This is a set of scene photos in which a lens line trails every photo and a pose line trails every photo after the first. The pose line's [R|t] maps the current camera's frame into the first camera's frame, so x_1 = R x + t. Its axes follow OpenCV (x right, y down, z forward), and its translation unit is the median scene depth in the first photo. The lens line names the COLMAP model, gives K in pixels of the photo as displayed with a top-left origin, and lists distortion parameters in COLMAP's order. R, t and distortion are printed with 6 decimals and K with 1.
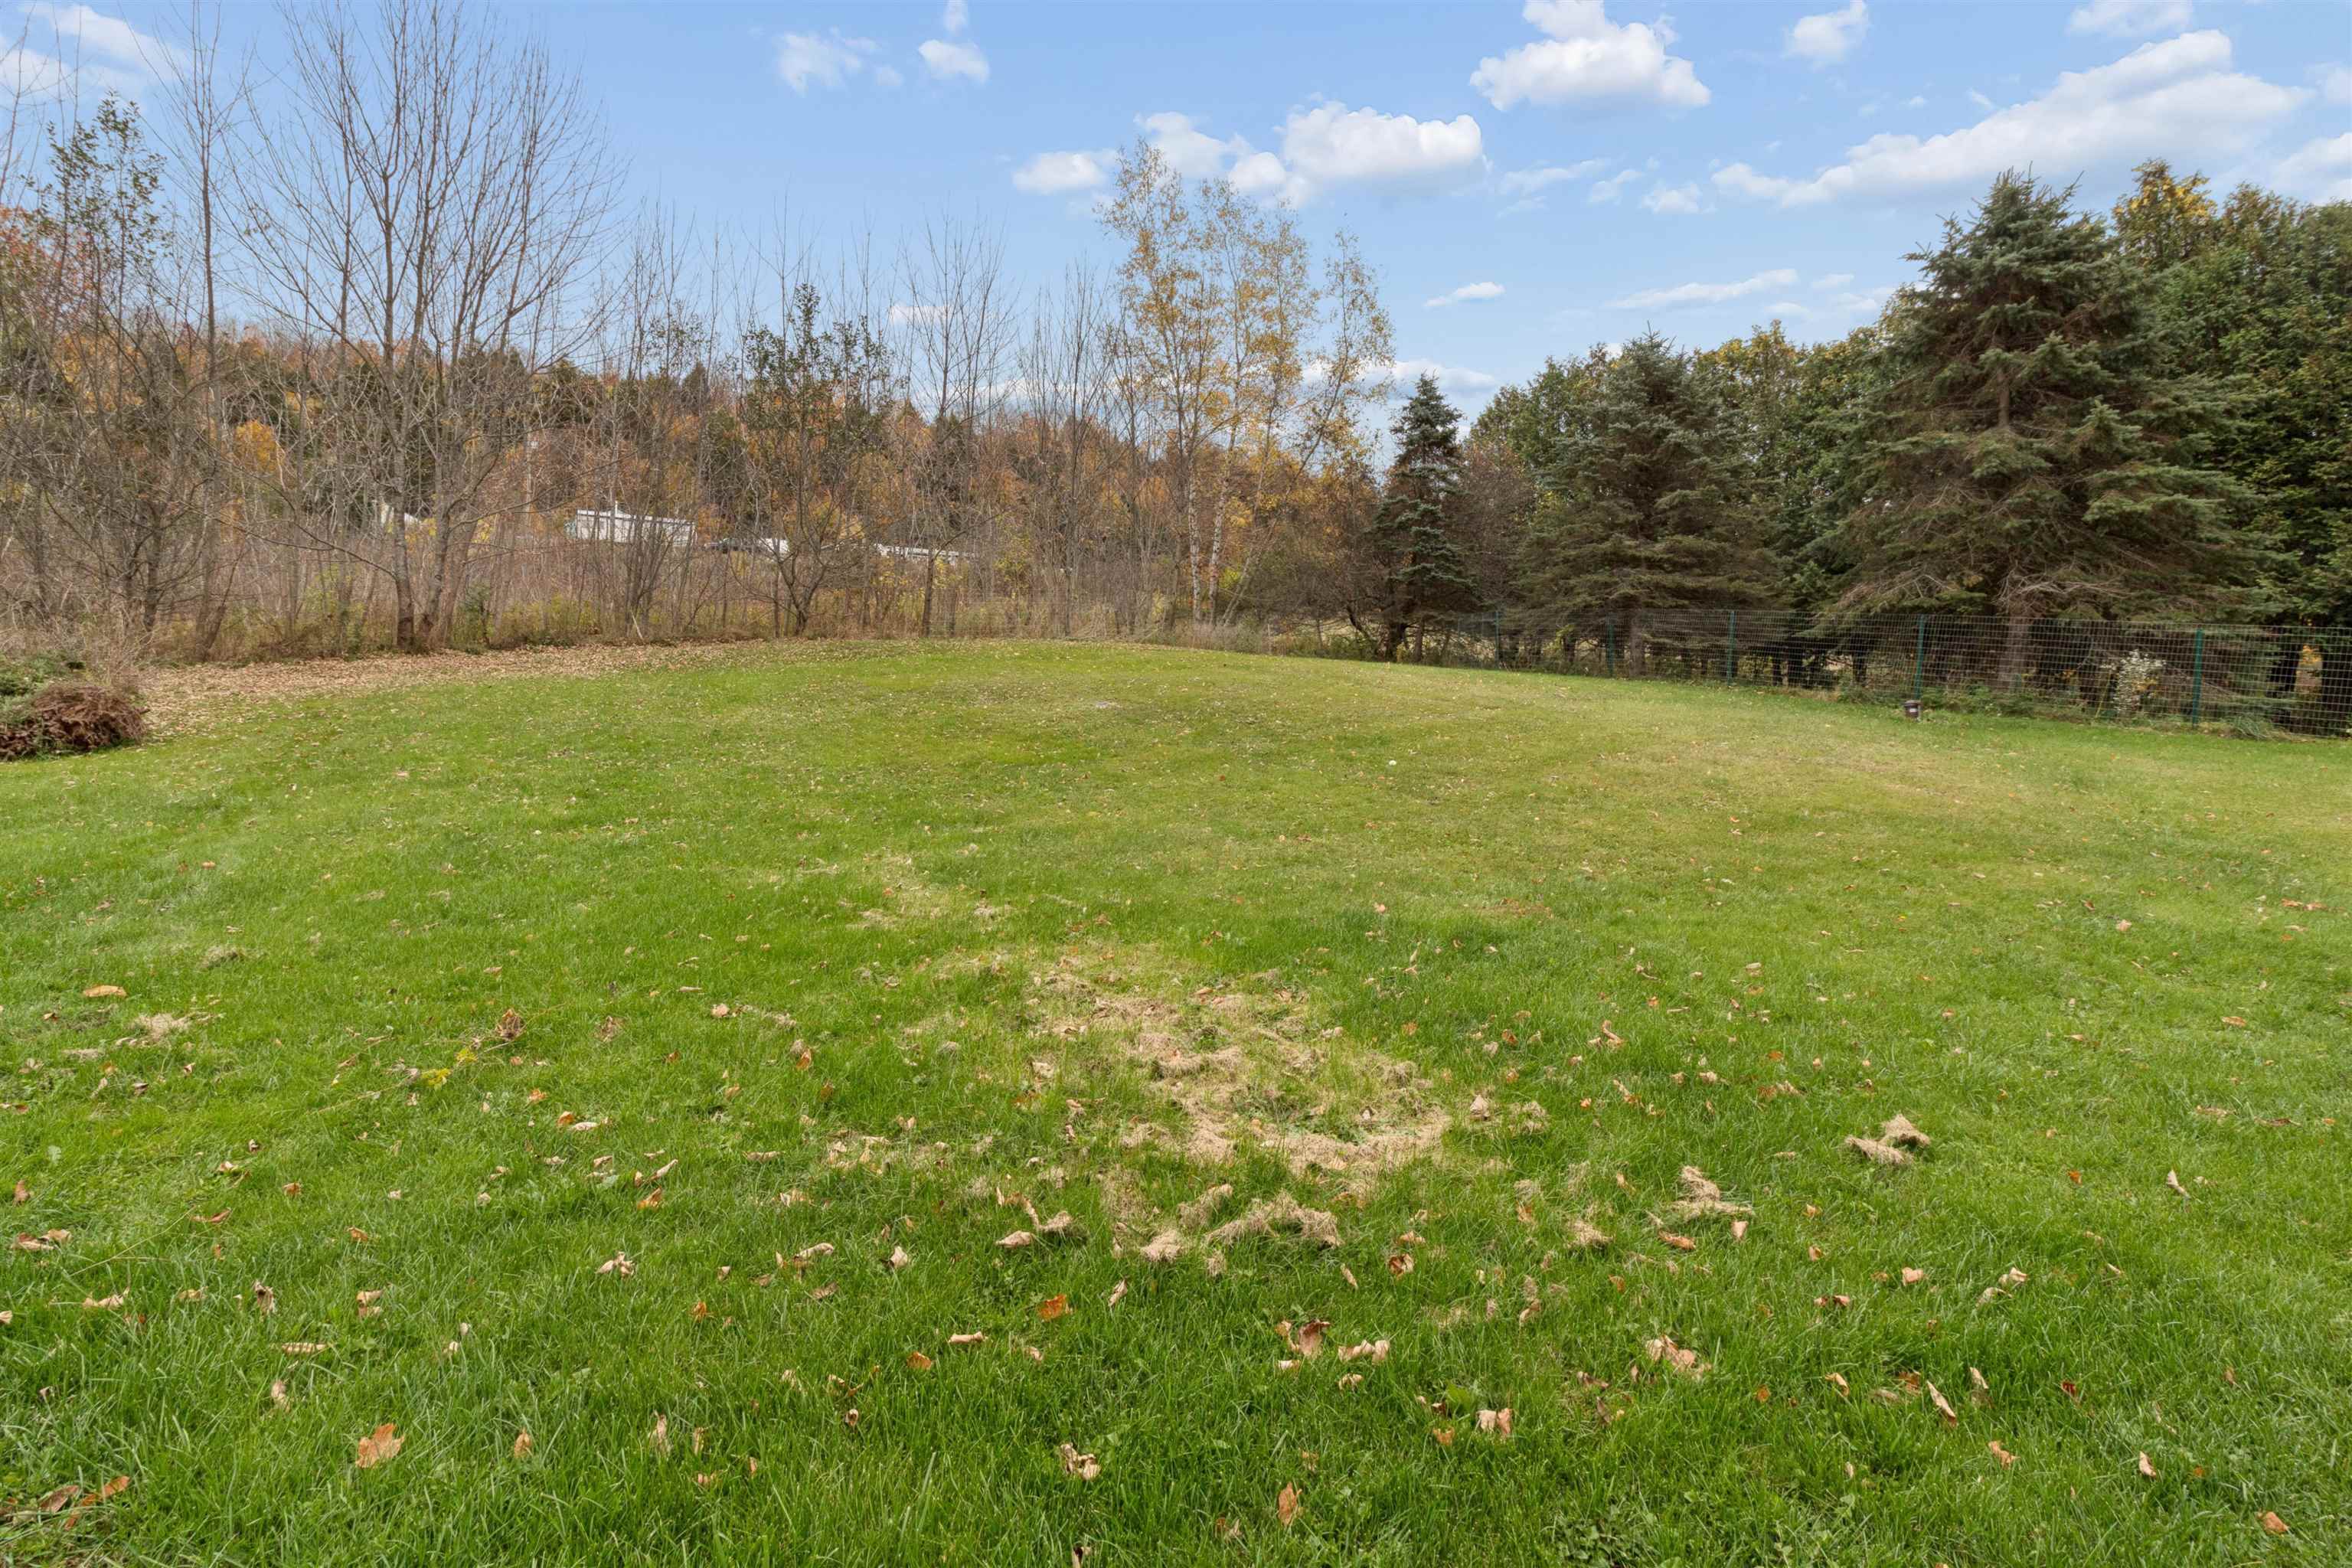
lens RADIAL K [[1082.8, 0, 1163.9], [0, 1082.8, 758.3], [0, 0, 1]] dist [0.001301, 0.000518]
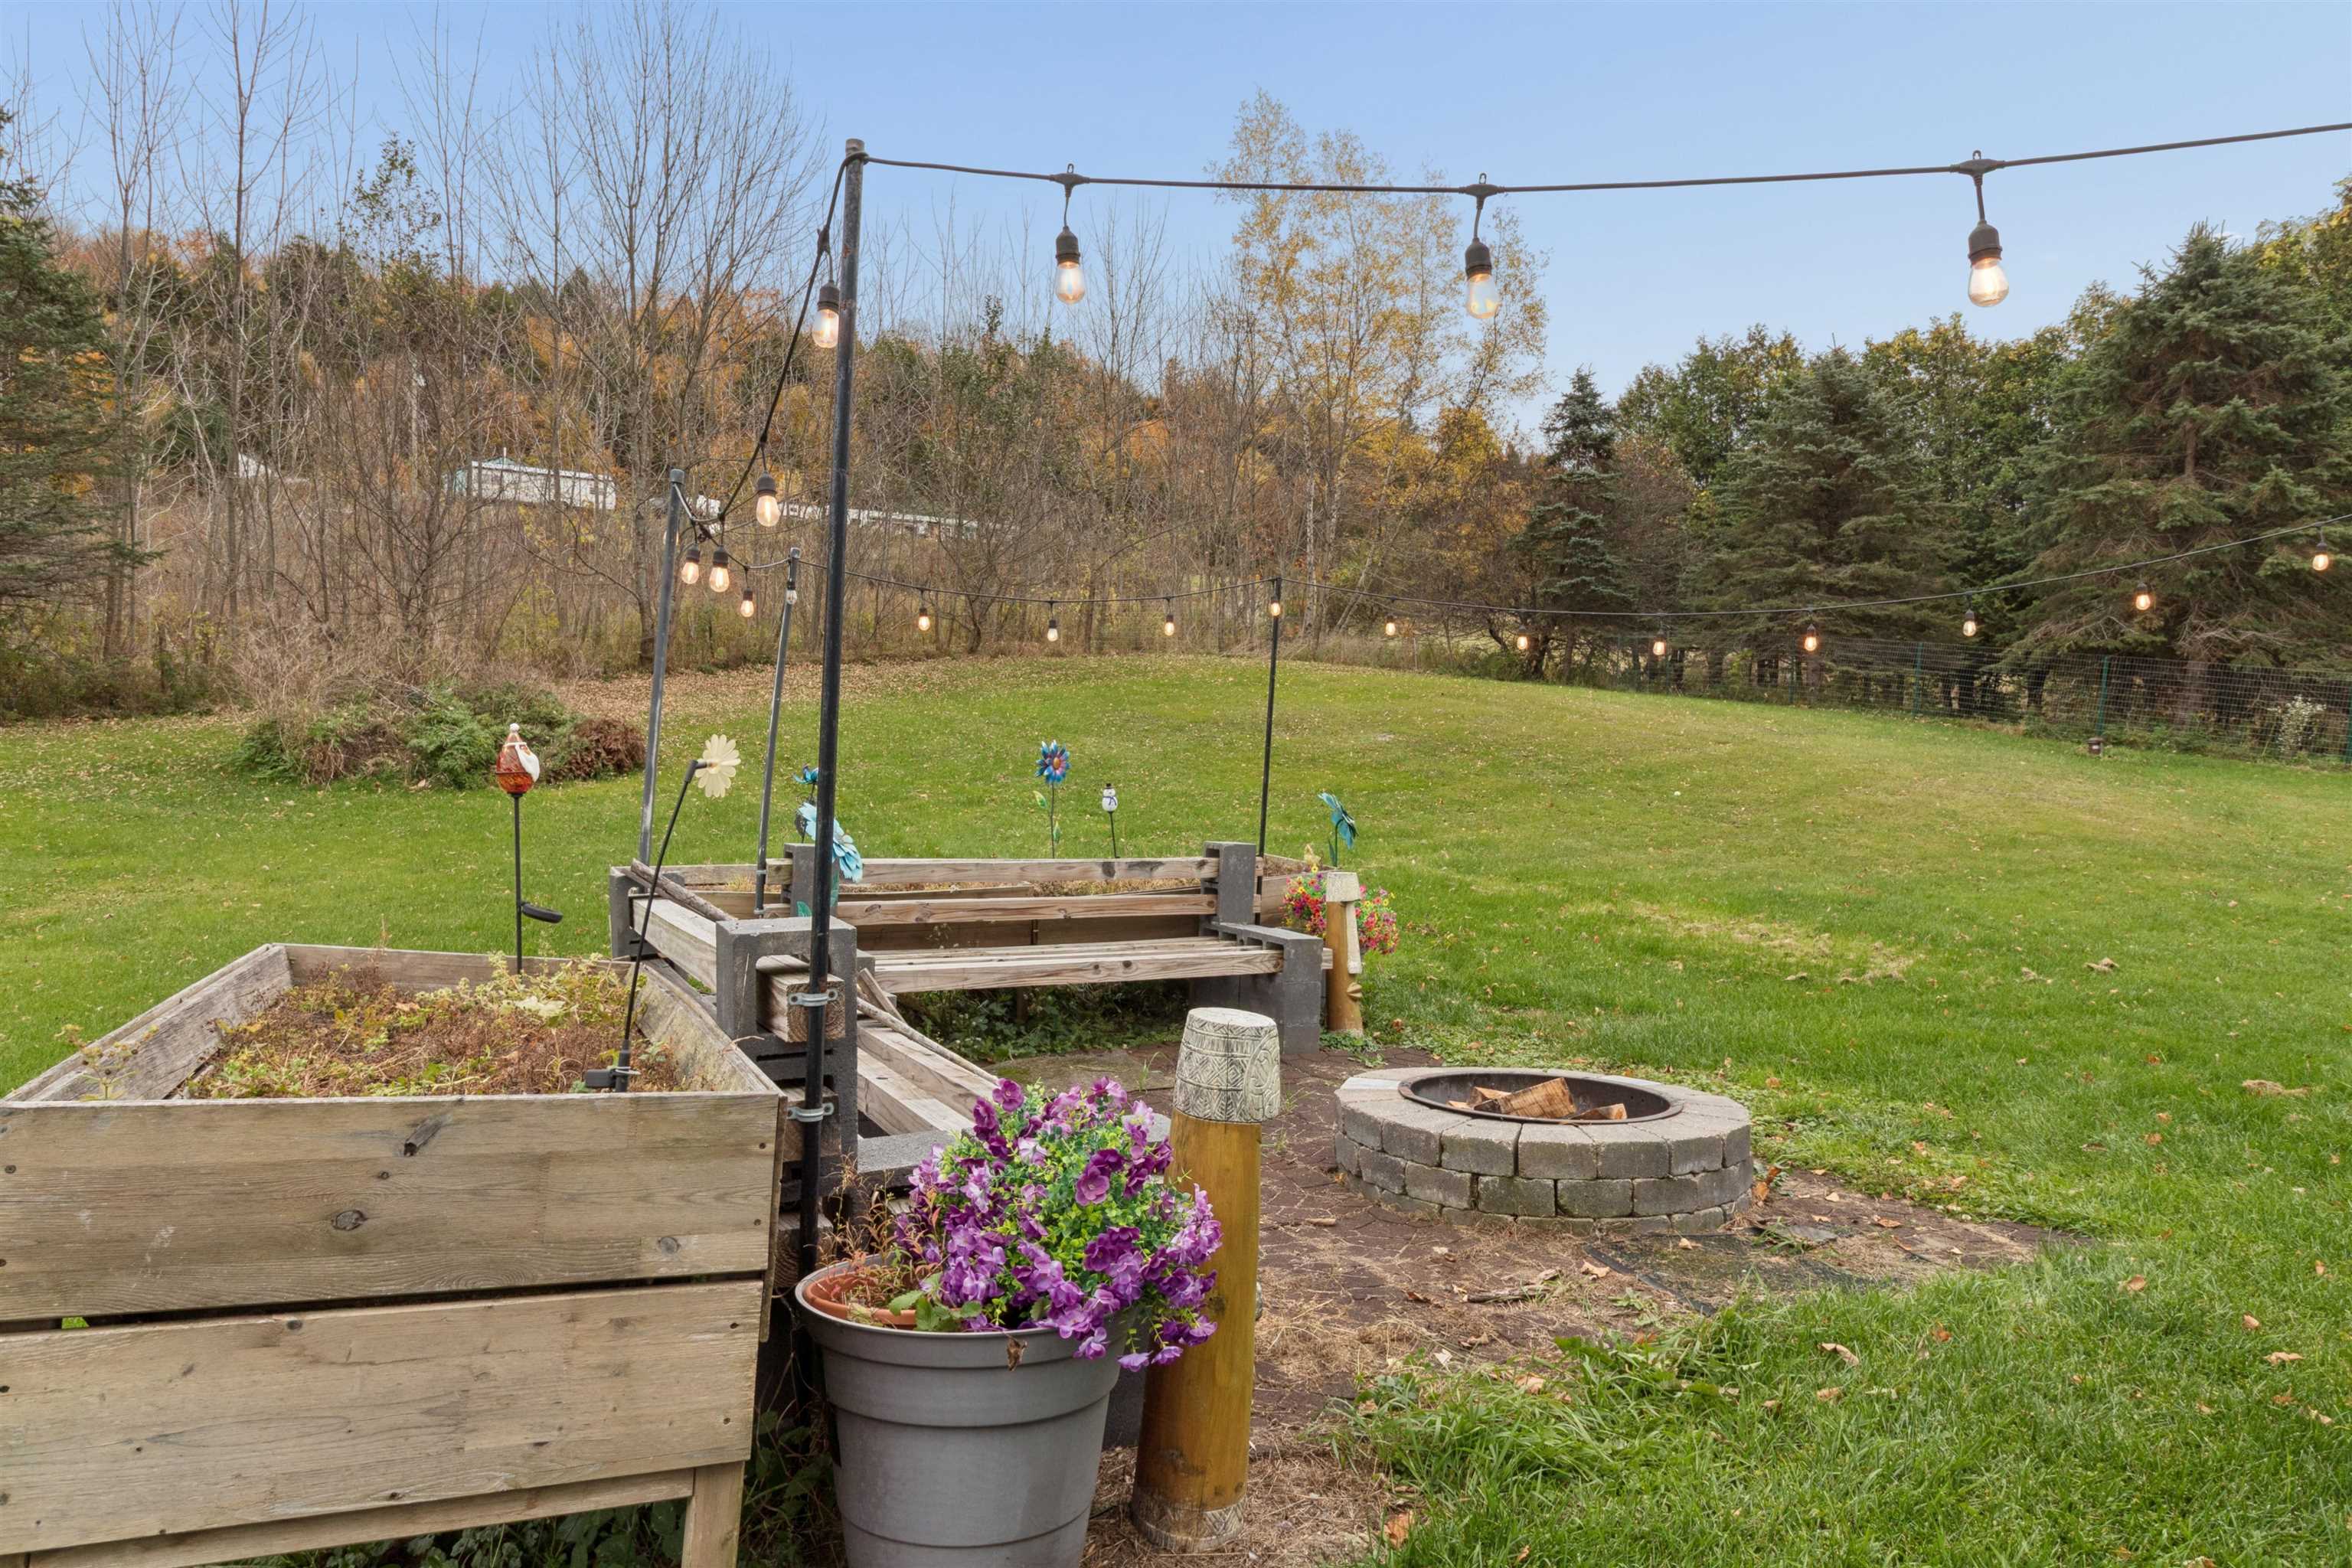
lens RADIAL K [[1485.7, 0, 1077.1], [0, 1485.7, 816.8], [0, 0, 1]] dist [0.001747, 0.001479]
pose [[0.999842, 0.010154, 0.014608, -0.265938], [-0.010617, 0.999432, 0.031997, -0.008882], [-0.014275, -0.032147, 0.999381, -0.362108]]
